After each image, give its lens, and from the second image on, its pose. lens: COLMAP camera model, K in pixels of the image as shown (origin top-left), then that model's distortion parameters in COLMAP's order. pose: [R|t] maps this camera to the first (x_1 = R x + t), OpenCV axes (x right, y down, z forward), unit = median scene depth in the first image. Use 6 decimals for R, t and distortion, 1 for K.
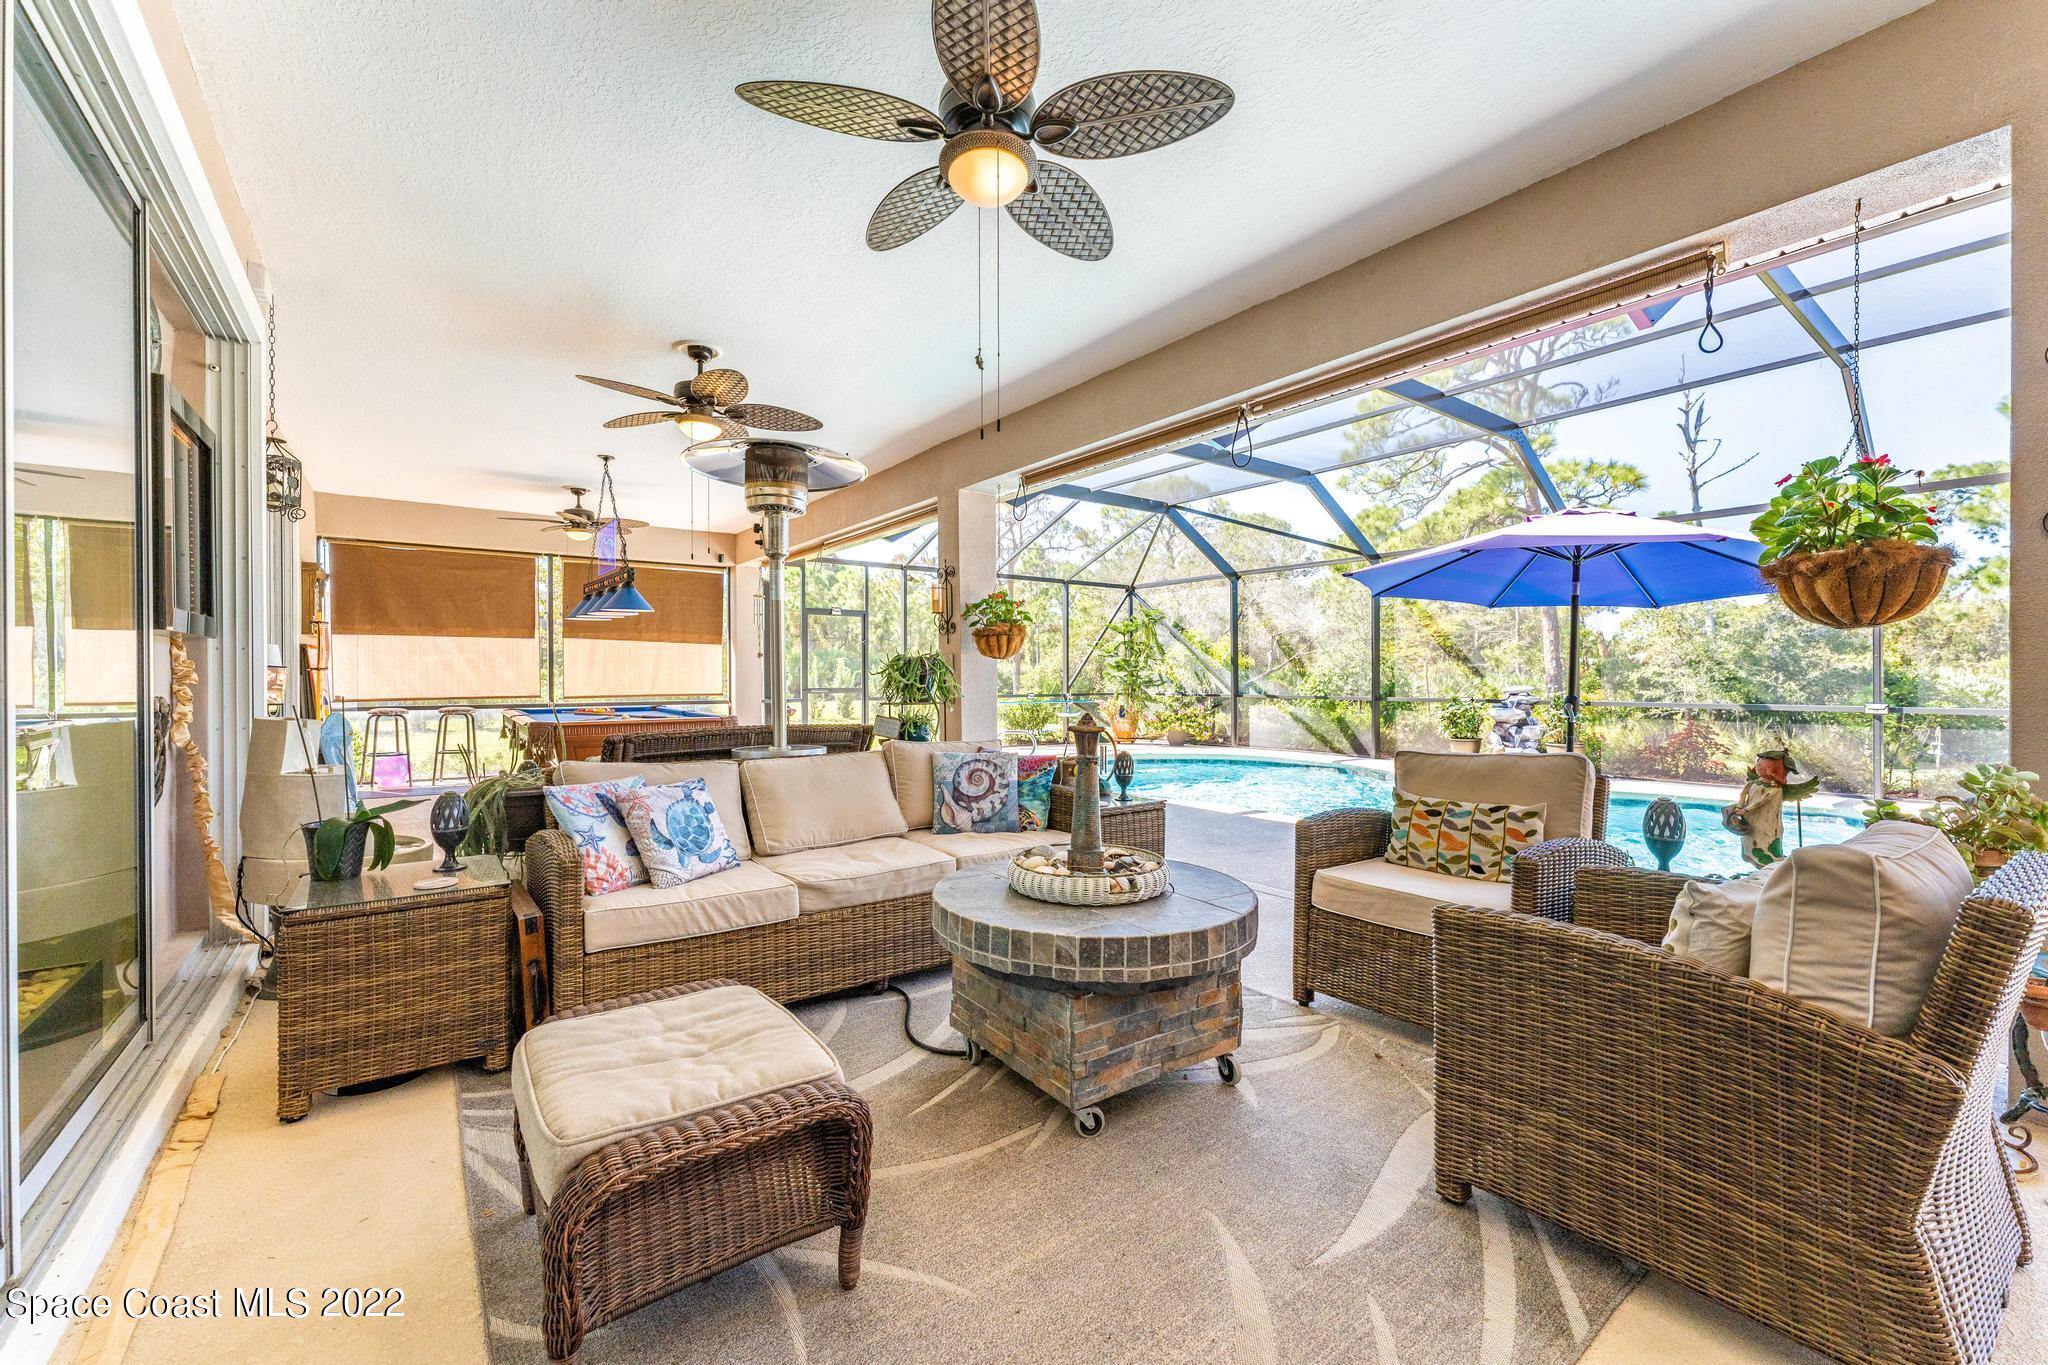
lens RADIAL K [[806.2, 0, 1024.0], [0, 806.2, 682.5], [0, 0, 1]] dist [-0.016174, 0.000060]
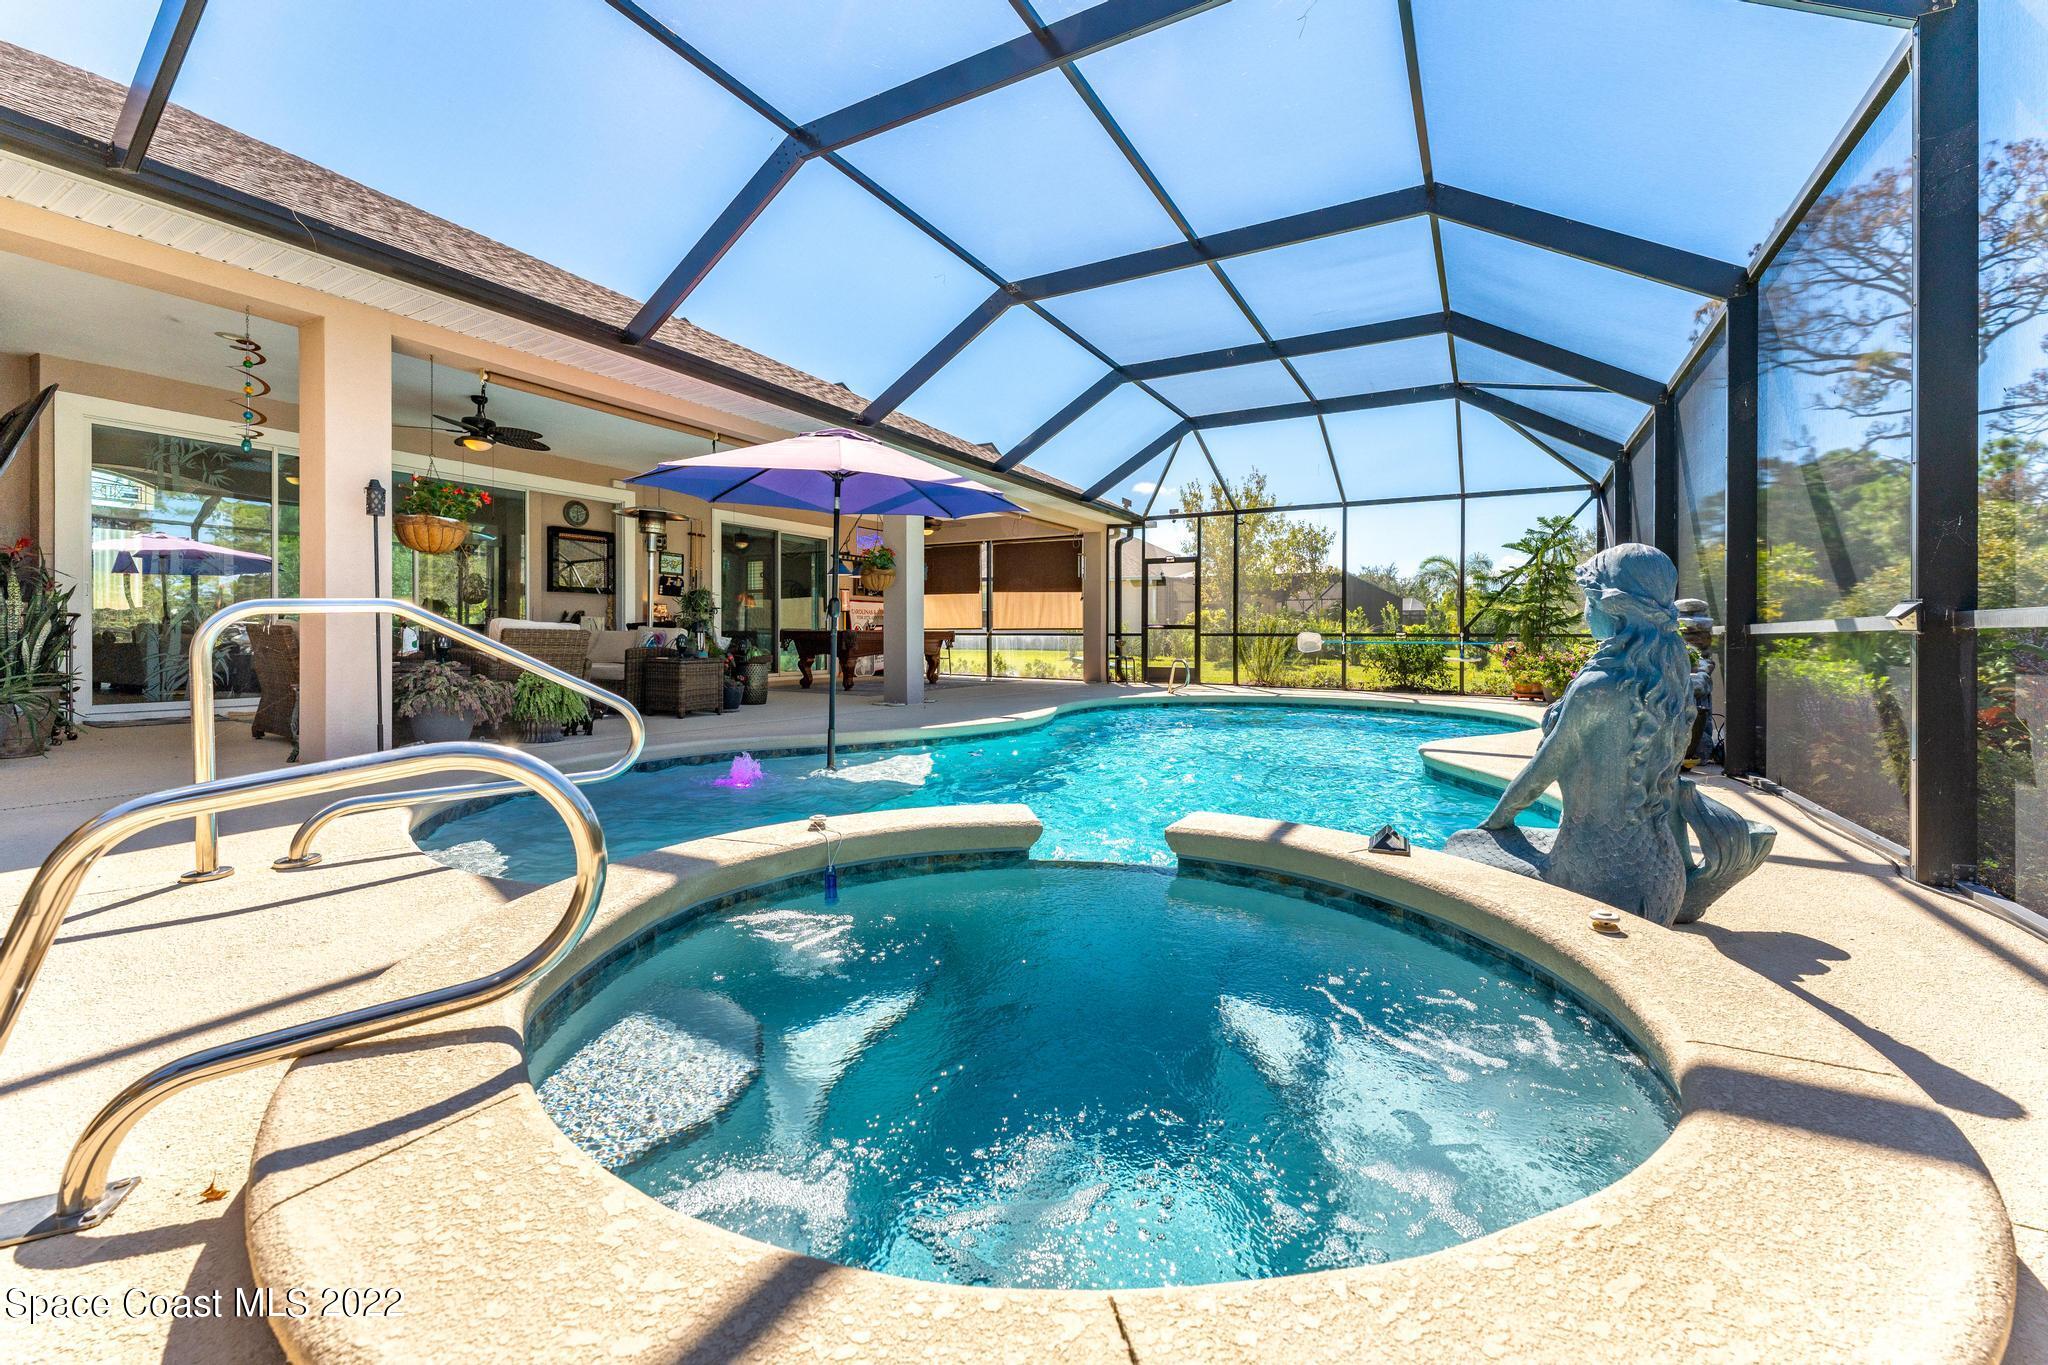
lens RADIAL K [[809.2, 0, 1033.1], [0, 809.2, 639.3], [0, 0, 1]] dist [0.003017, 0.000178]
pose [[0.412612, 0.006095, -0.910886, 1.018925], [-0.007696, 0.999965, 0.003205, 0.037169], [0.910874, 0.005687, 0.412645, 0.433753]]
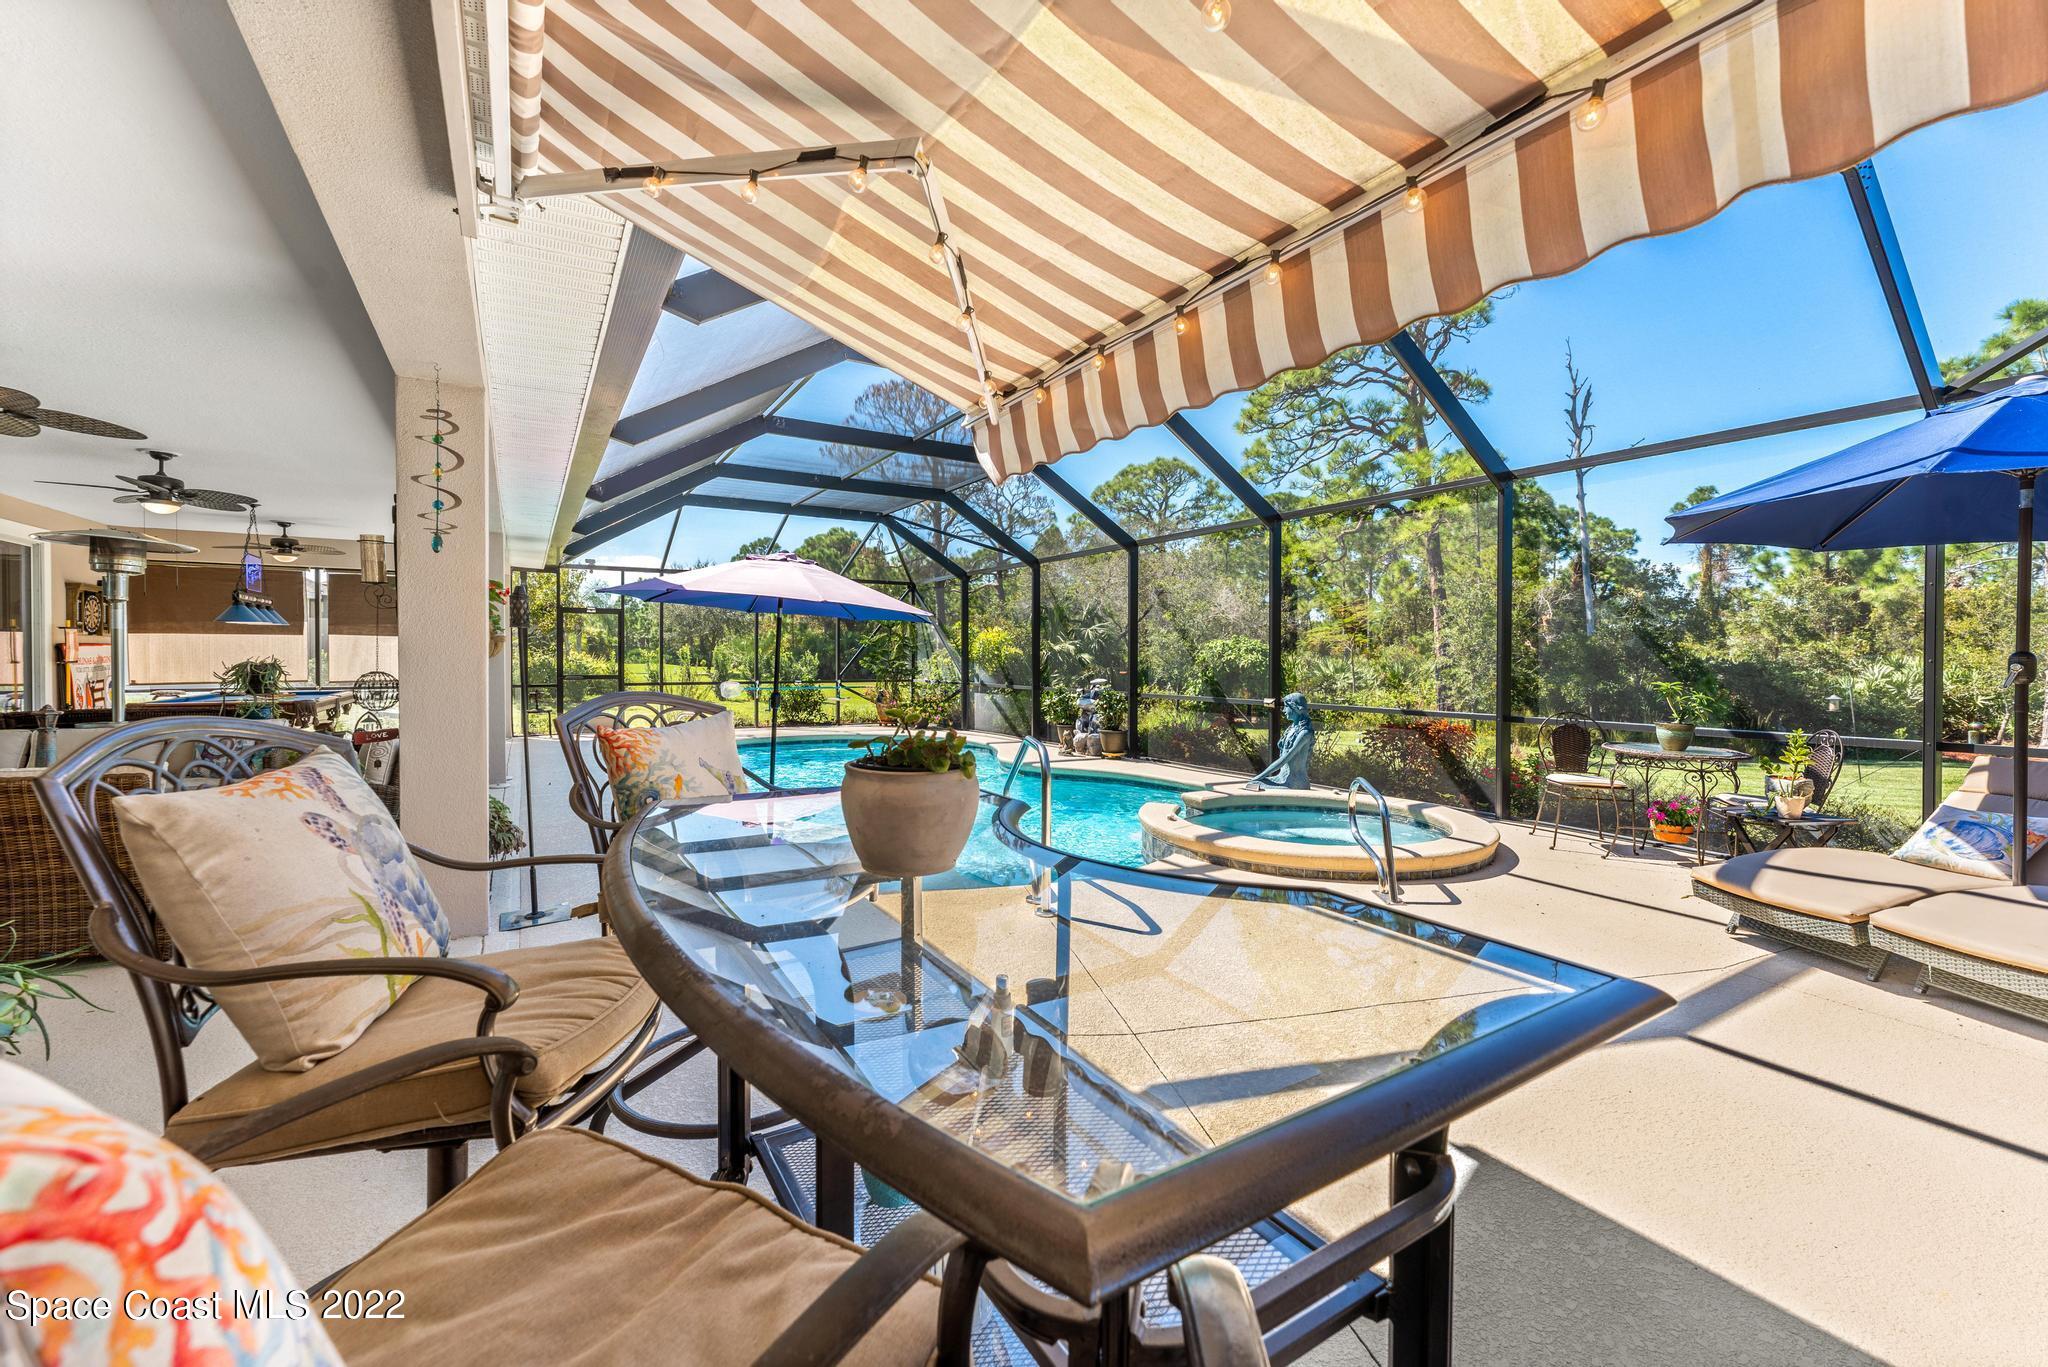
lens RADIAL K [[805.8, 0, 1030.2], [0, 805.8, 669.2], [0, 0, 1]] dist [0.001125, 0.000090]
pose [[0.995862, 0.006702, -0.090633, 0.678893], [-0.005772, 0.999928, 0.010513, -0.022115], [0.090697, -0.009946, 0.995829, -0.165770]]
